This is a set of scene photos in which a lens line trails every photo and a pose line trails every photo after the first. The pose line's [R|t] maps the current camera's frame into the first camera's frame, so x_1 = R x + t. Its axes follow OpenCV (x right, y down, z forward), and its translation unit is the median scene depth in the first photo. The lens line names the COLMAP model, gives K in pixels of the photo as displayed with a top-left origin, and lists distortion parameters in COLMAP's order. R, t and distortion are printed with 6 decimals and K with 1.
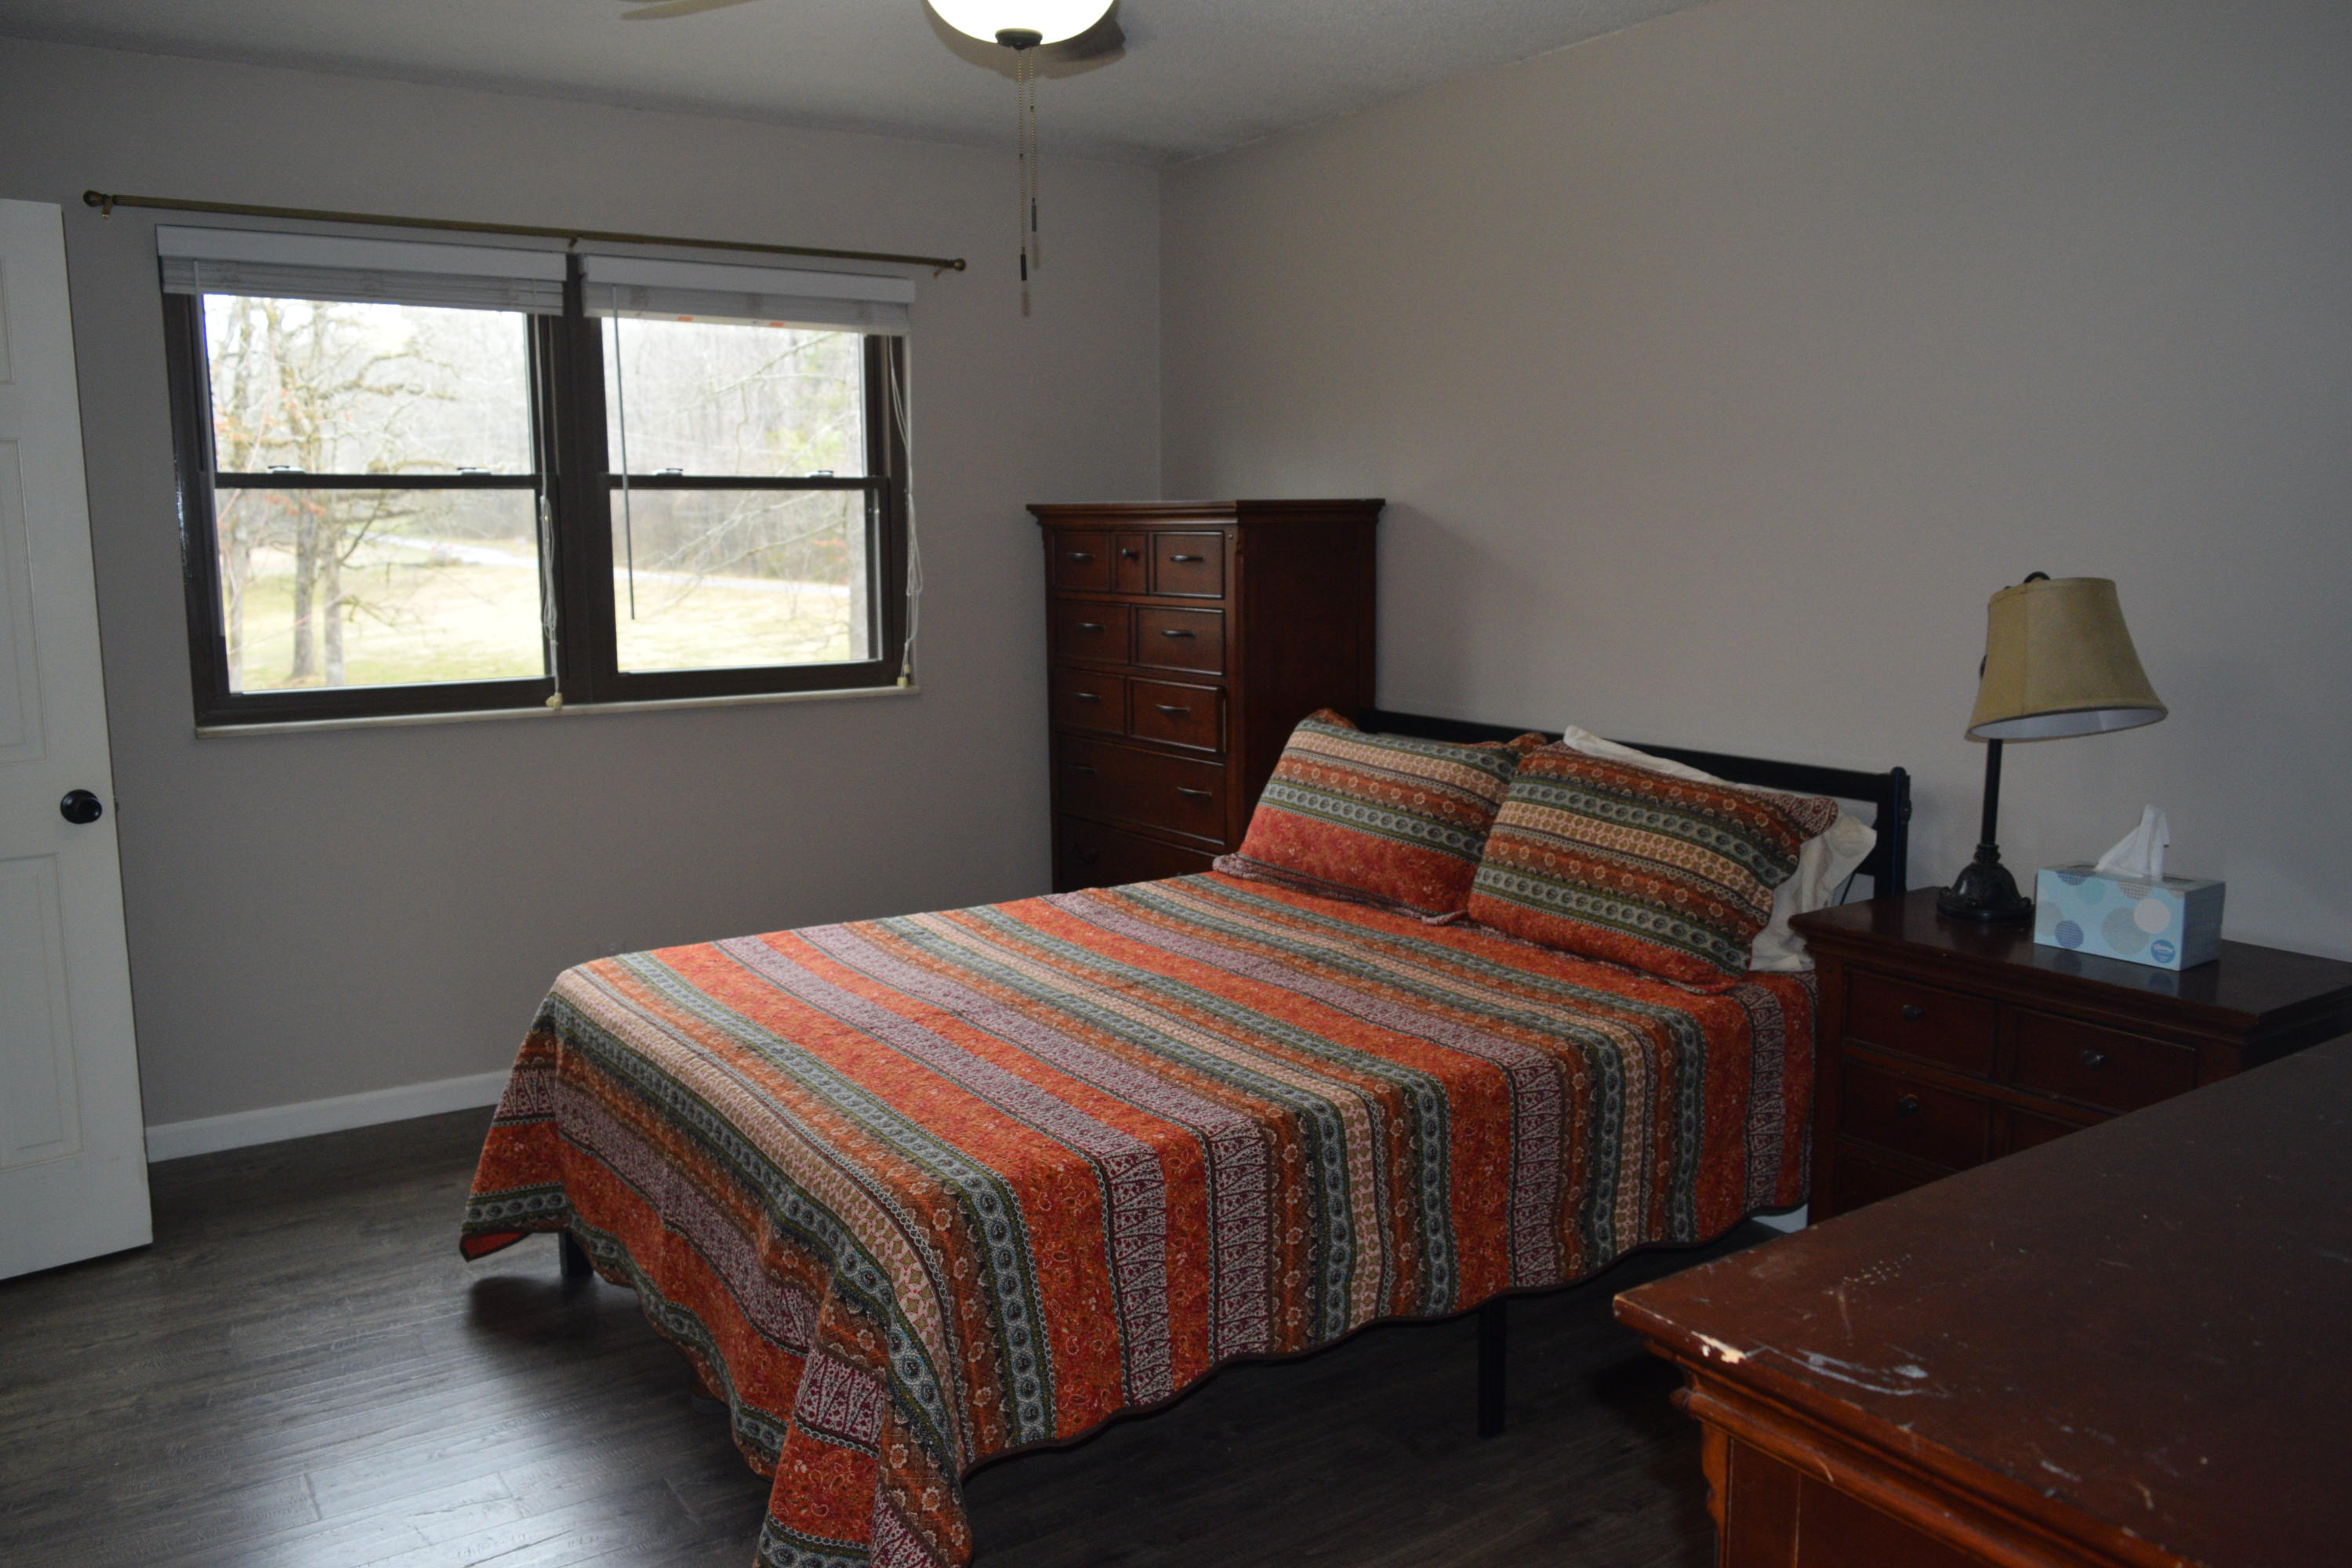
lens RADIAL K [[1821.2, 0, 1167.0], [0, 1821.2, 788.4], [0, 0, 1]] dist [-0.021080, 0.009956]
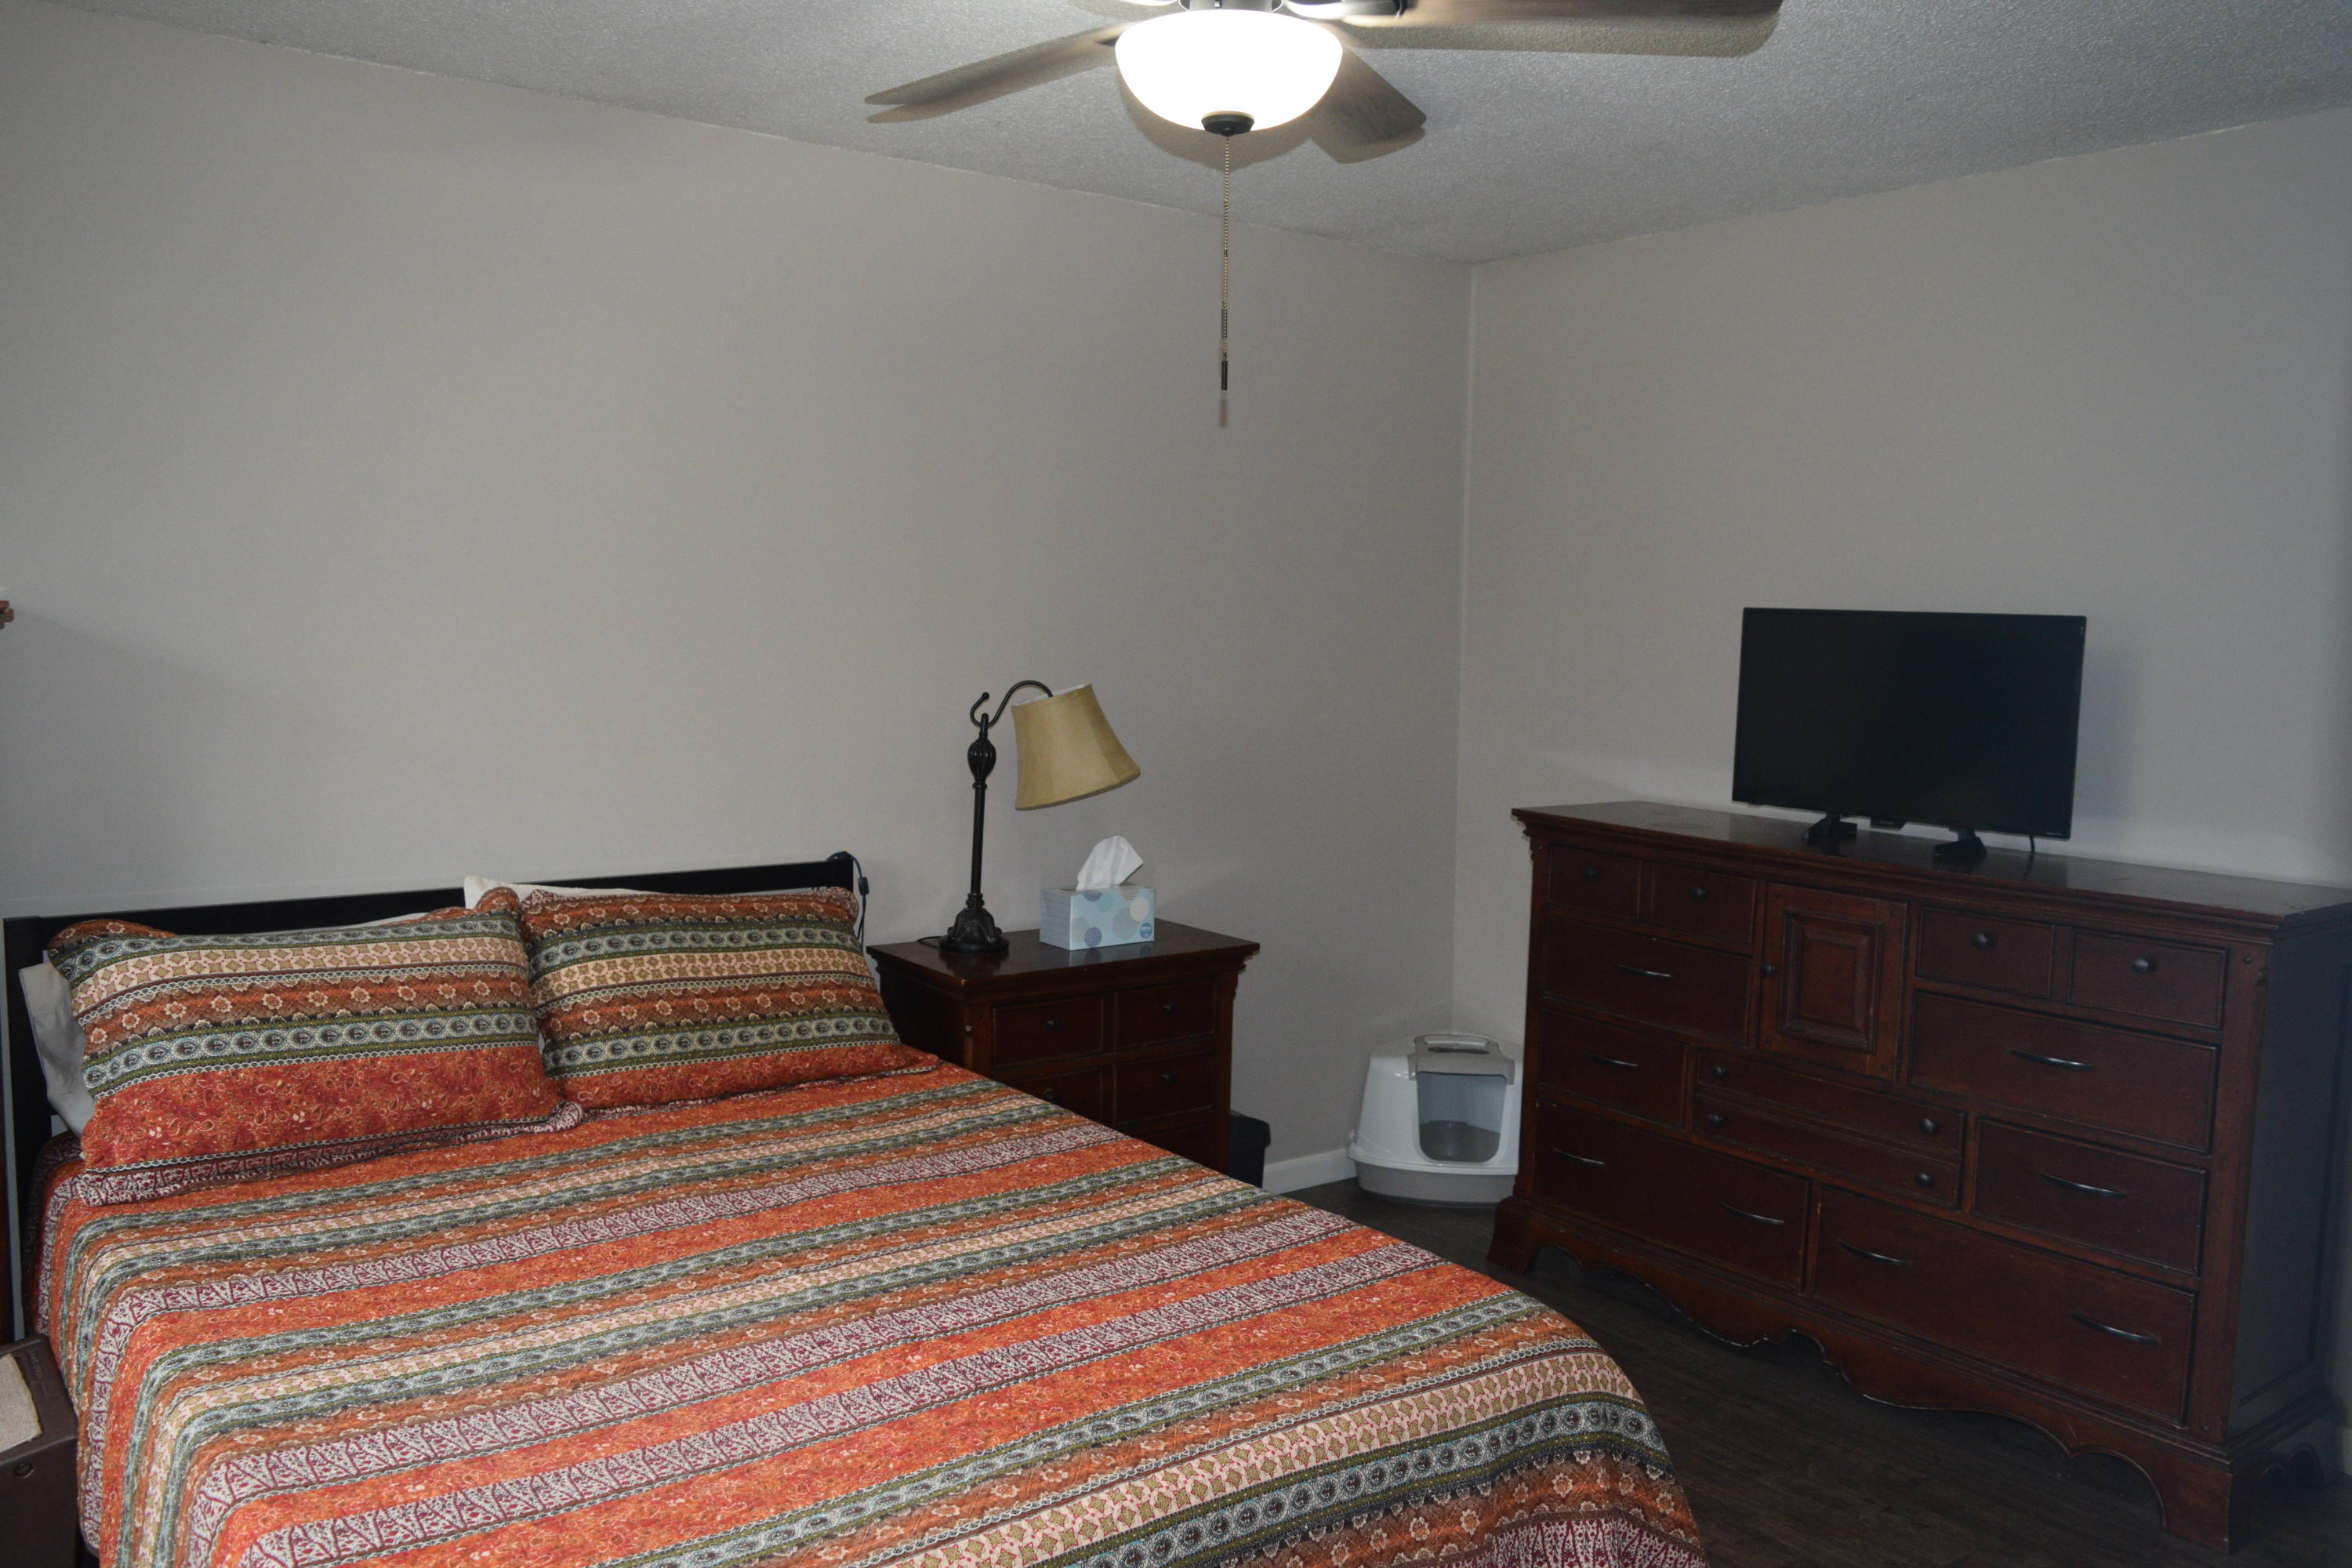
lens RADIAL K [[1821.2, 0, 1167.0], [0, 1821.2, 788.4], [0, 0, 1]] dist [-0.021080, 0.009956]
pose [[-0.096197, -0.082004, 0.991979, -0.818840], [0.123402, 0.987929, 0.093637, -0.144462], [-0.987683, 0.131420, -0.084917, 0.946977]]
